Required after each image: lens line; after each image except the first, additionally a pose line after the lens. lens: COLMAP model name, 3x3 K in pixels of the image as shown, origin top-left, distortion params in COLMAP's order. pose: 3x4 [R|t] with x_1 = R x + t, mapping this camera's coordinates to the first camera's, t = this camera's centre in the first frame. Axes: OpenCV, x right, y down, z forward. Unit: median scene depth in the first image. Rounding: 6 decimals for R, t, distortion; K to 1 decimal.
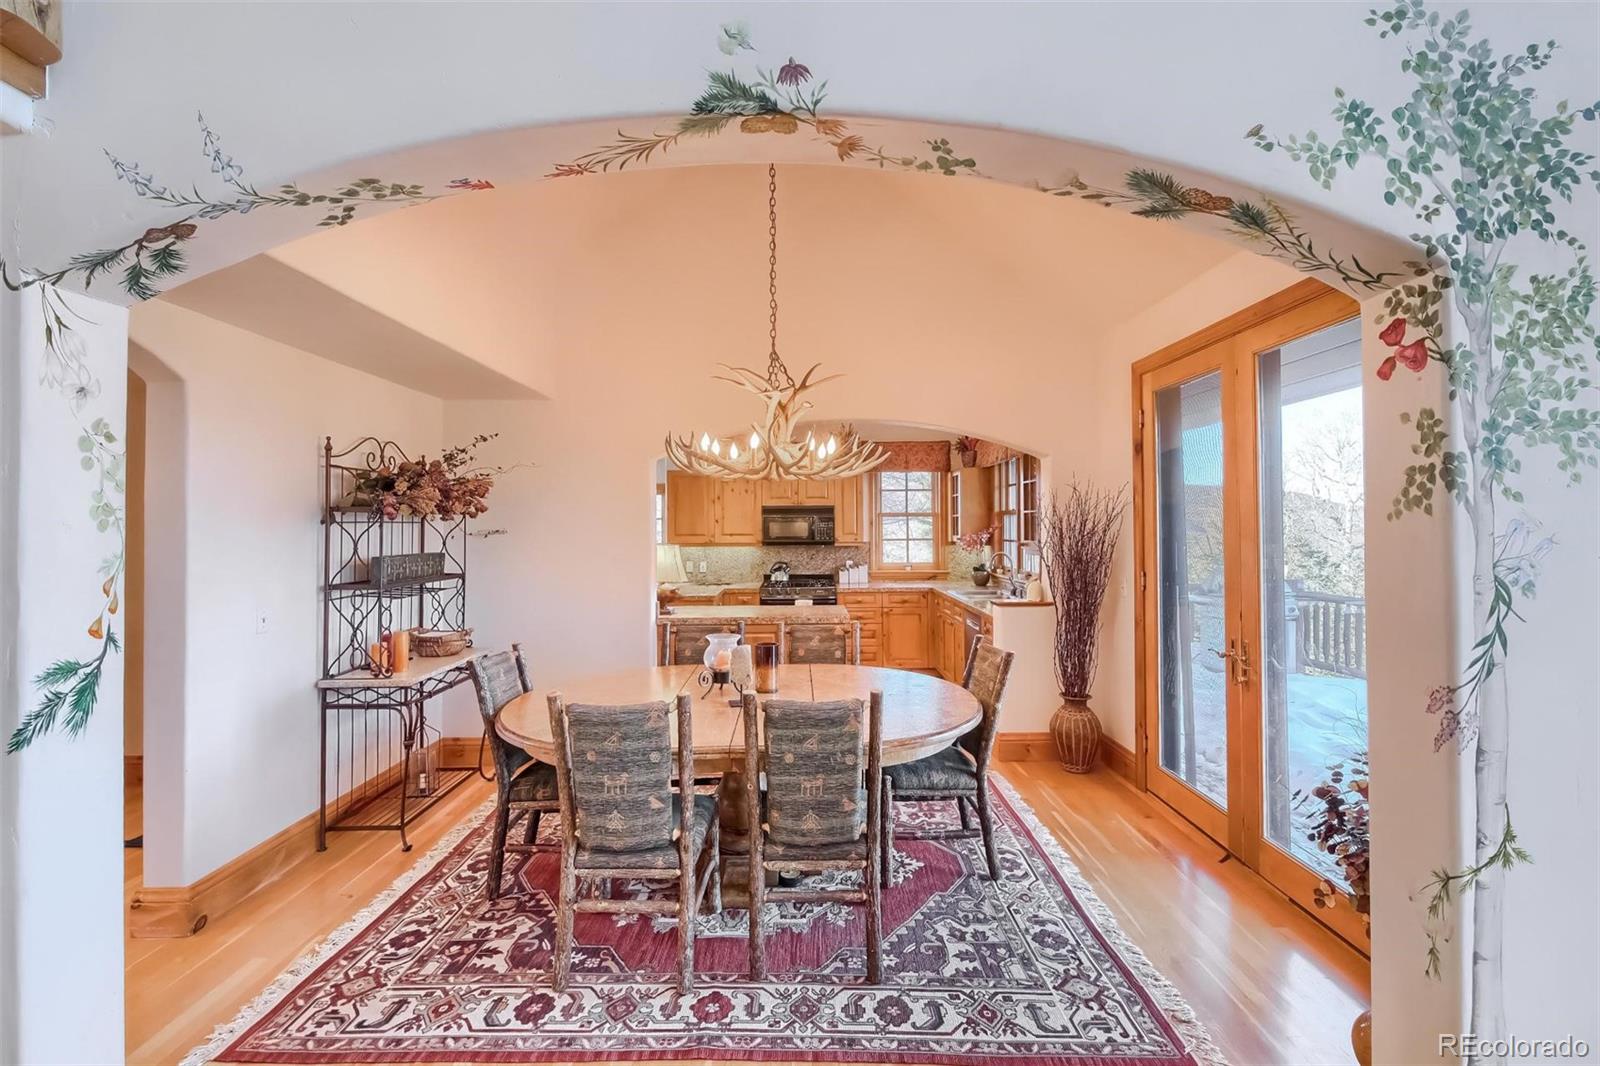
lens RADIAL K [[714.5, 0, 806.2], [0, 714.5, 518.5], [0, 0, 1]] dist [0.015672, -0.012190]
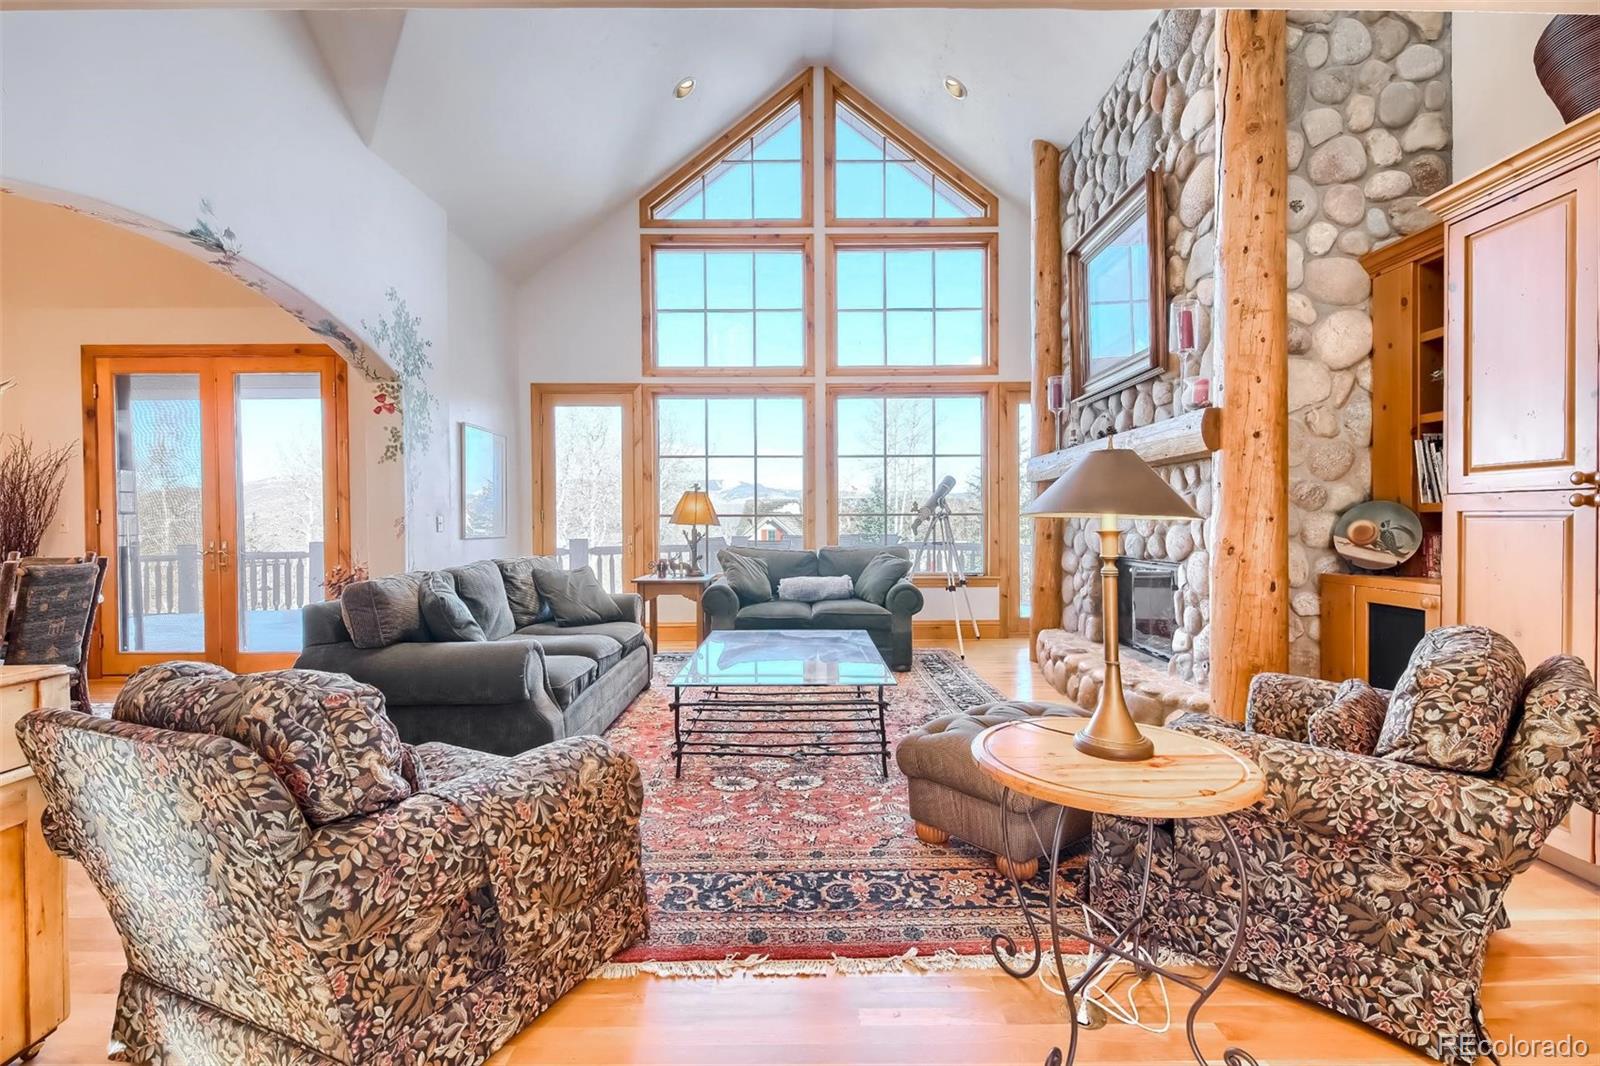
lens RADIAL K [[700.7, 0, 806.6], [0, 700.7, 529.1], [0, 0, 1]] dist [0.017529, -0.012079]
pose [[0.005466, -0.008425, 0.999950, -0.453219], [-0.004663, 0.999953, 0.008450, 0.052998], [-0.999974, -0.004709, 0.005426, -0.163120]]
